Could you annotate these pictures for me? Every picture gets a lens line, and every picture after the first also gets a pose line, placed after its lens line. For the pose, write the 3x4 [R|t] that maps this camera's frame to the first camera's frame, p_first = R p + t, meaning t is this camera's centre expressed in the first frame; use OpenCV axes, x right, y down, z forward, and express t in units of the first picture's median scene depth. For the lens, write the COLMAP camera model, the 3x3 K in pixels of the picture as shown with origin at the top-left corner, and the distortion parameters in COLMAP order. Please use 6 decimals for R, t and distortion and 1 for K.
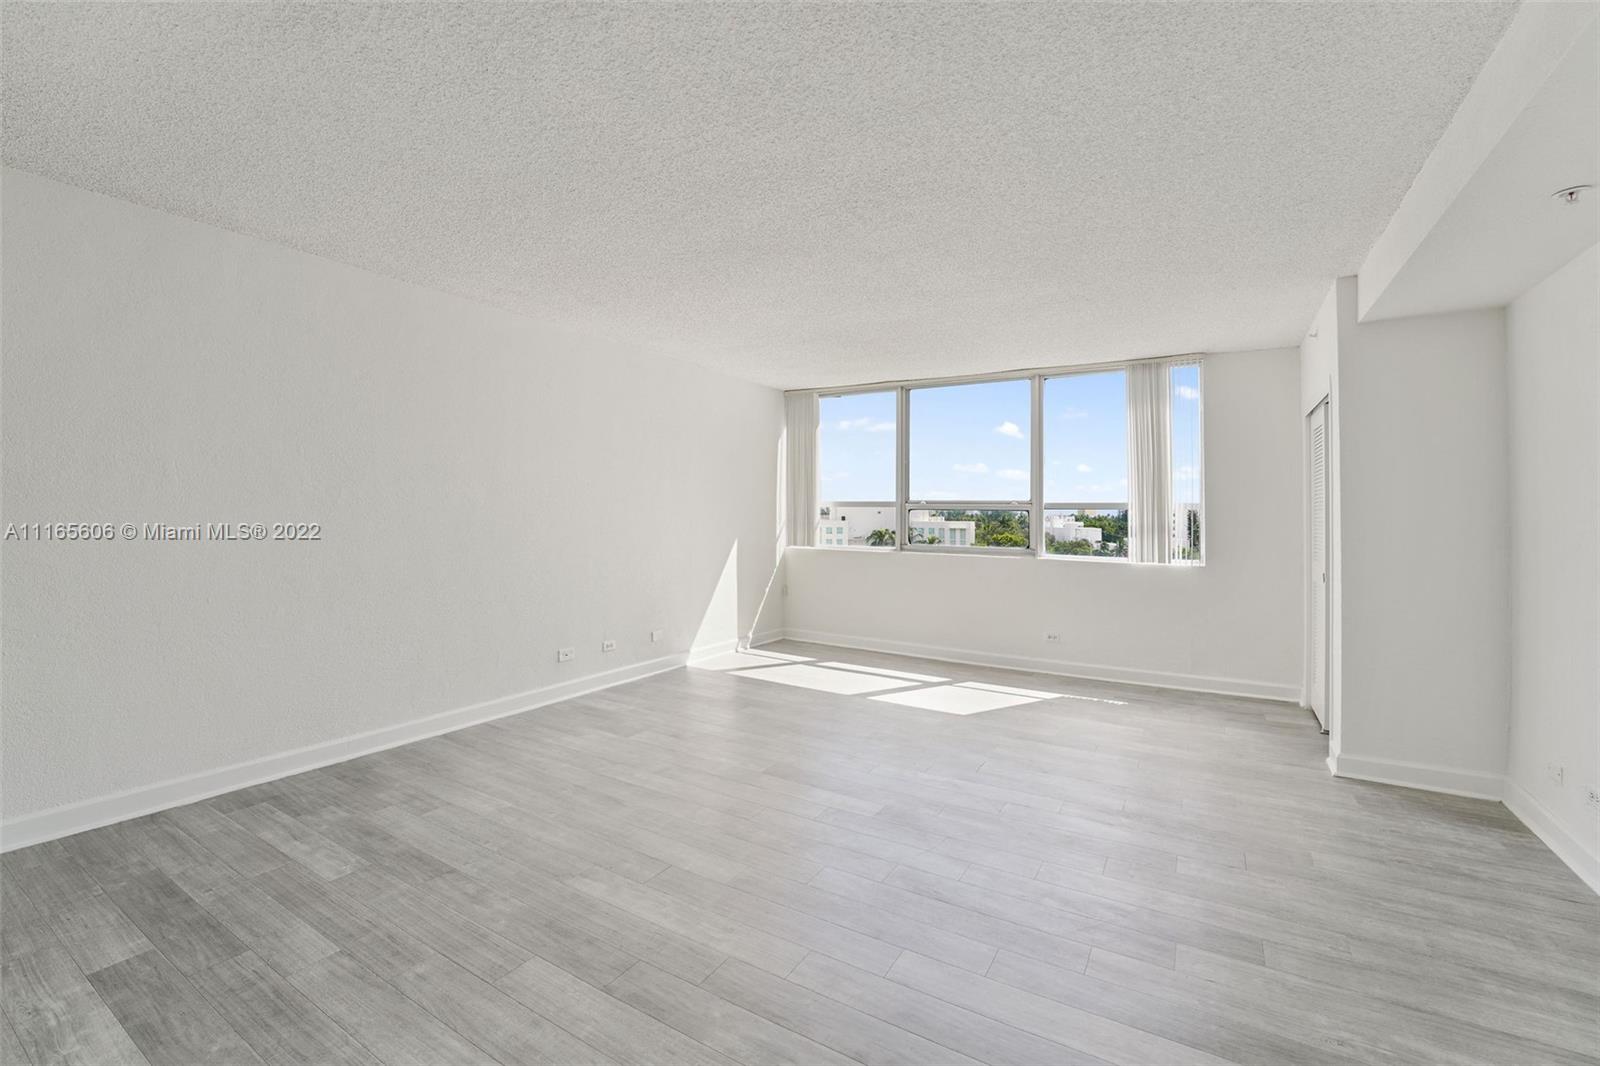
lens RADIAL K [[677.5, 0, 792.7], [0, 677.5, 495.1], [0, 0, 1]] dist [-0.030163, 0.003622]
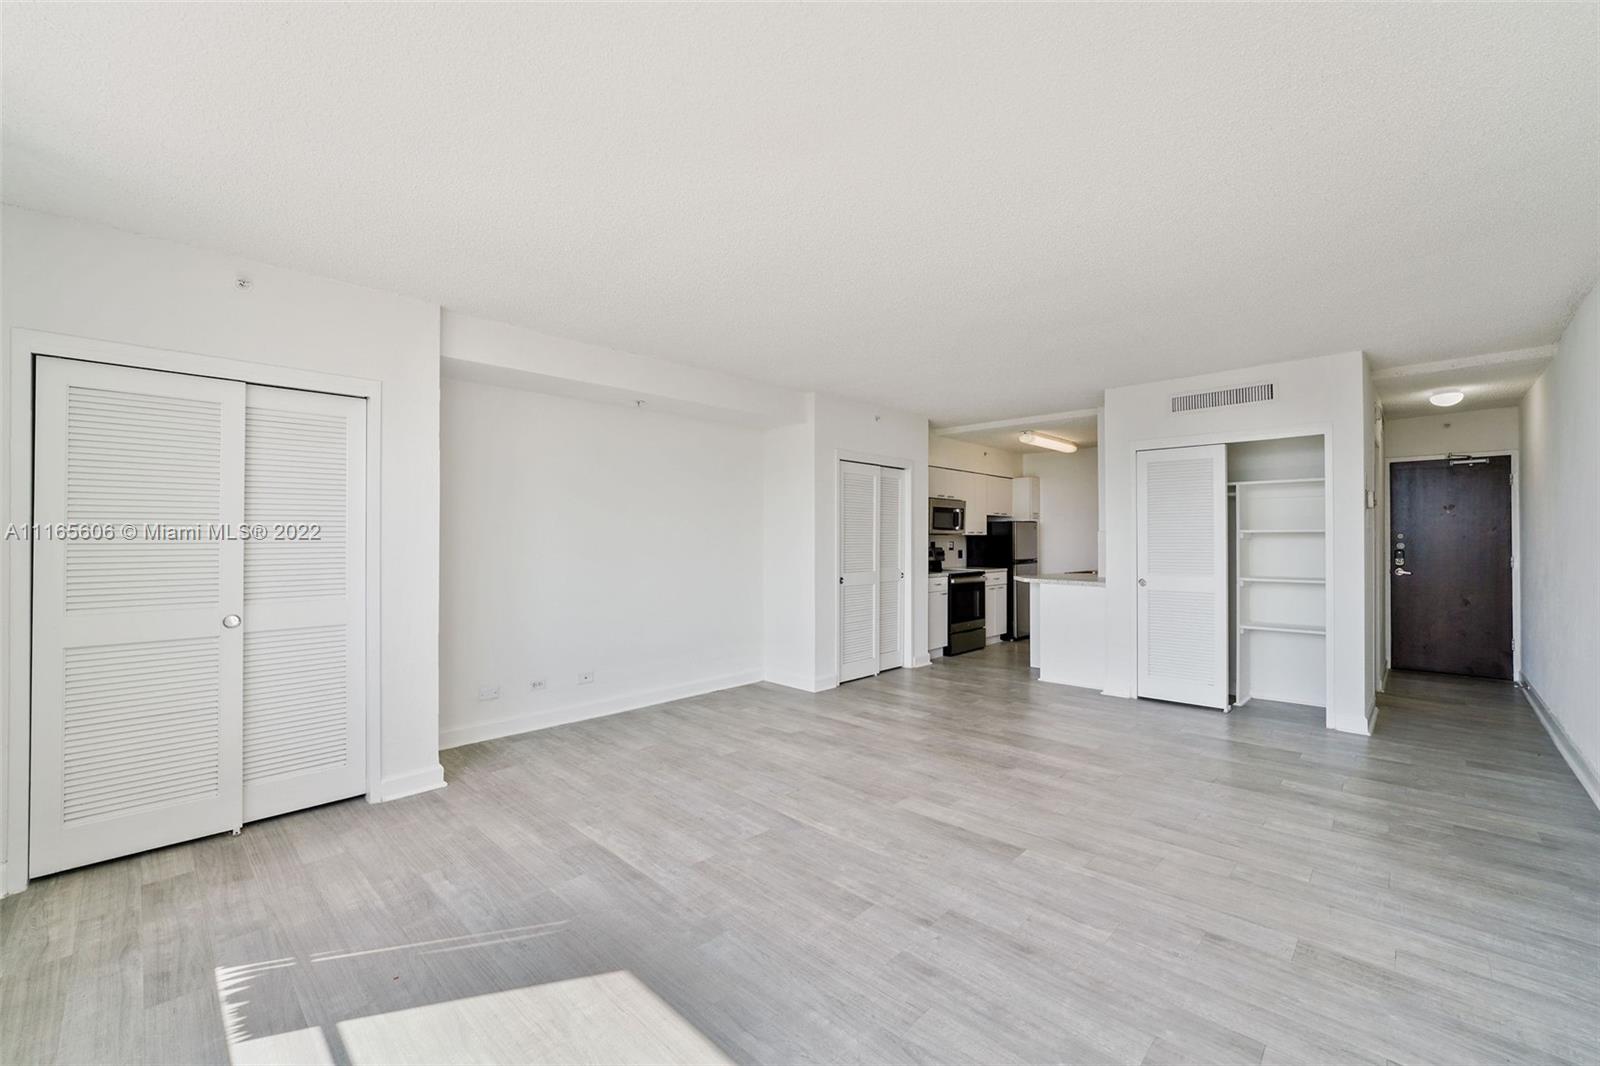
lens RADIAL K [[652.2, 0, 803.6], [0, 652.2, 532.5], [0, 0, 1]] dist [-0.007124, 0.000552]
pose [[-0.978433, -0.008177, 0.206402, 0.040518], [-0.015201, 0.999357, -0.032468, 0.033924], [-0.206004, -0.034905, -0.977928, 1.272044]]
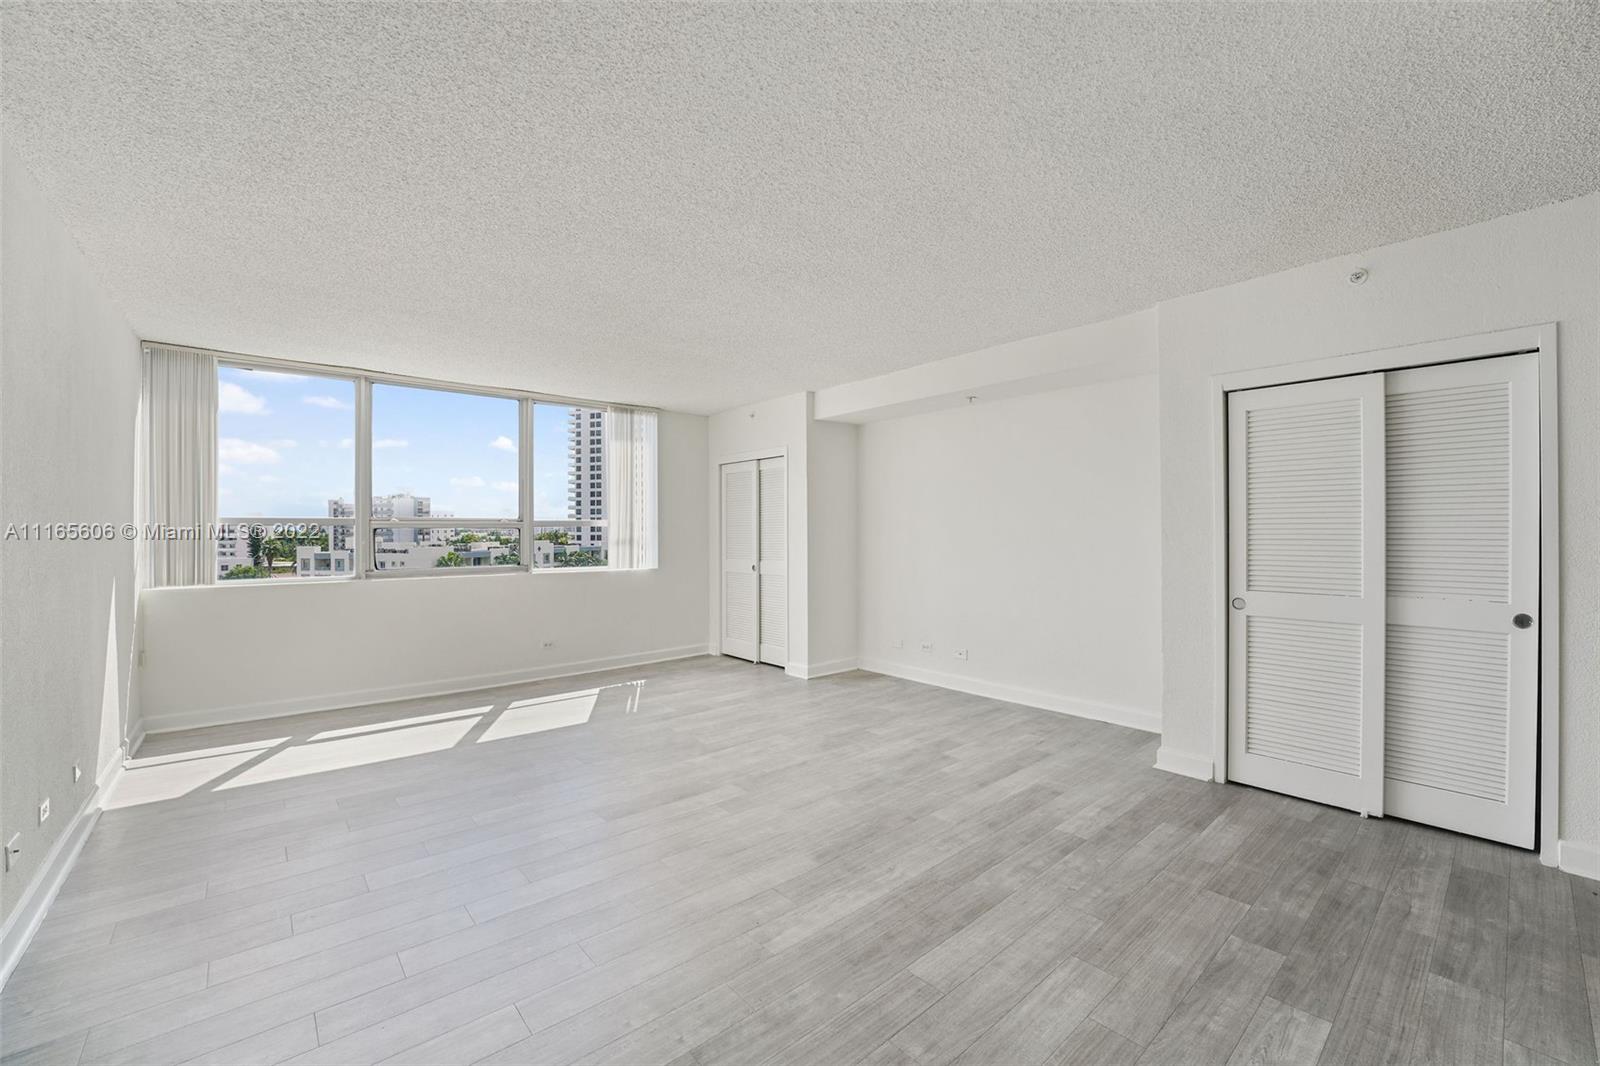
lens RADIAL K [[646.8, 0, 800.0], [0, 646.8, 533.0], [0, 0, 1]] dist [-0.028785, 0.000350]
pose [[0.303572, -0.016255, 0.952670, -0.534148], [-0.016506, 0.999615, 0.022316, 0.001726], [-0.952665, -0.022499, 0.303187, 0.343496]]
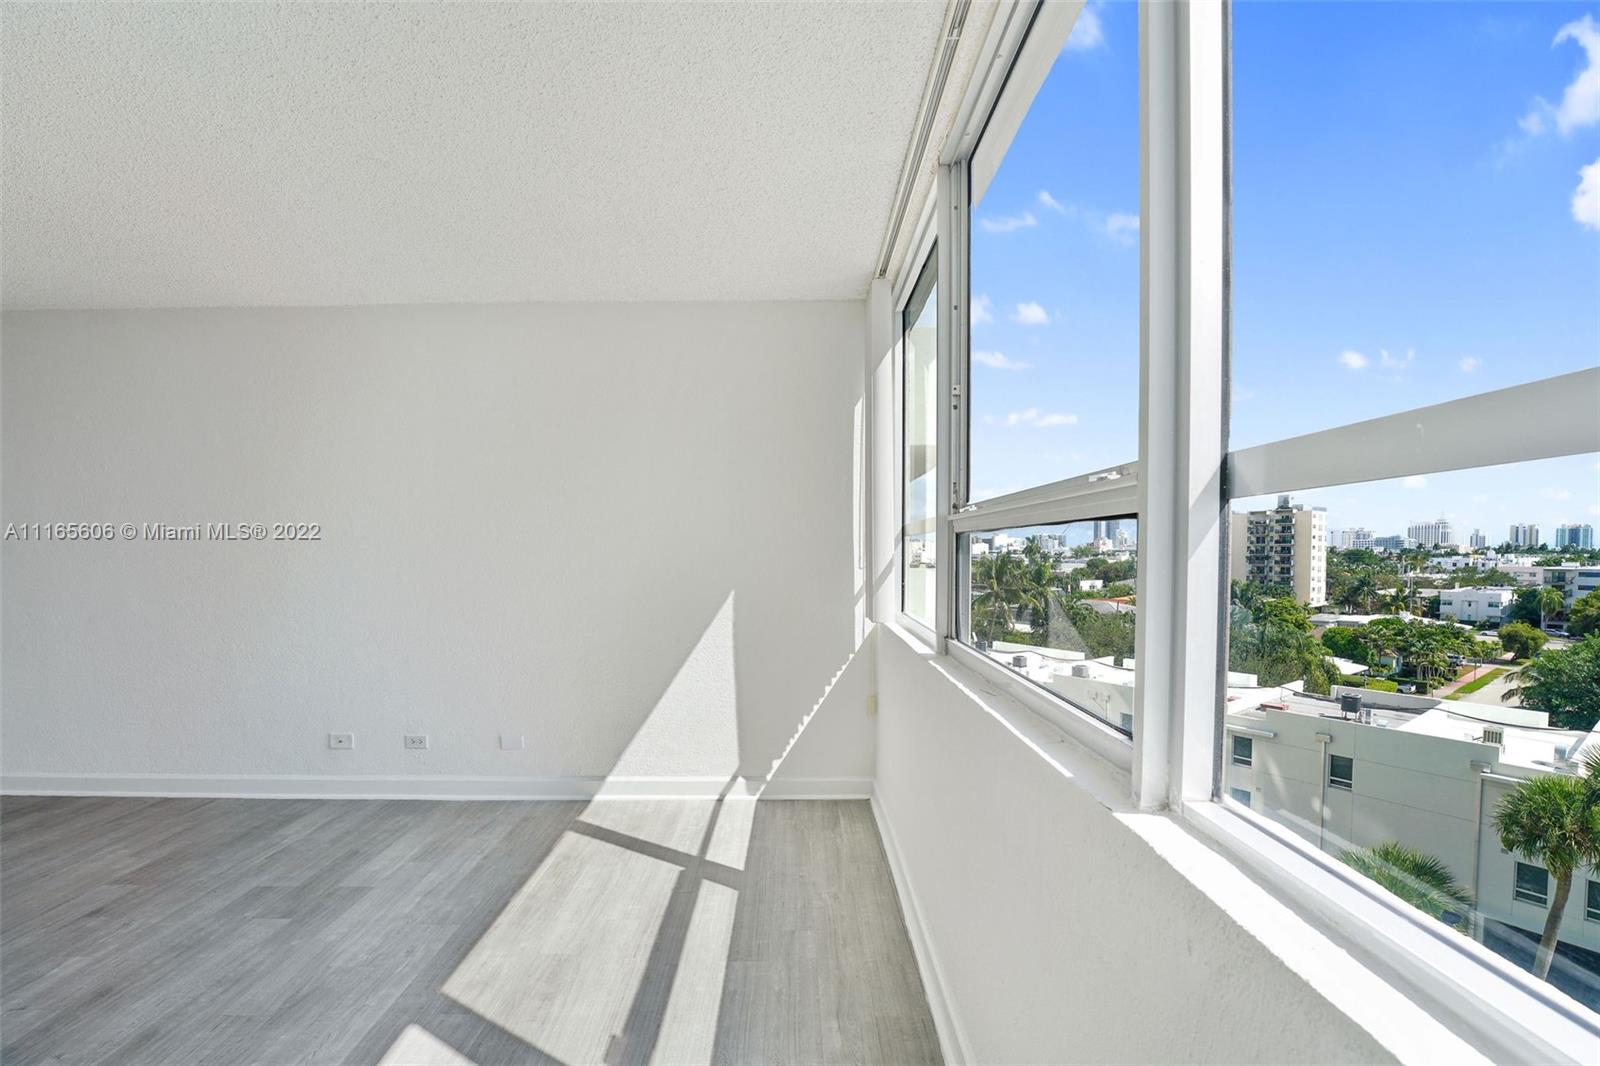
lens RADIAL K [[670.7, 0, 802.8], [0, 670.7, 567.5], [0, 0, 1]] dist [-0.037243, 0.006638]
pose [[0.533935, 0.011634, -0.845446, 0.525716], [0.029675, 0.999032, 0.032488, 0.032626], [0.845005, -0.042435, 0.533072, 0.985326]]
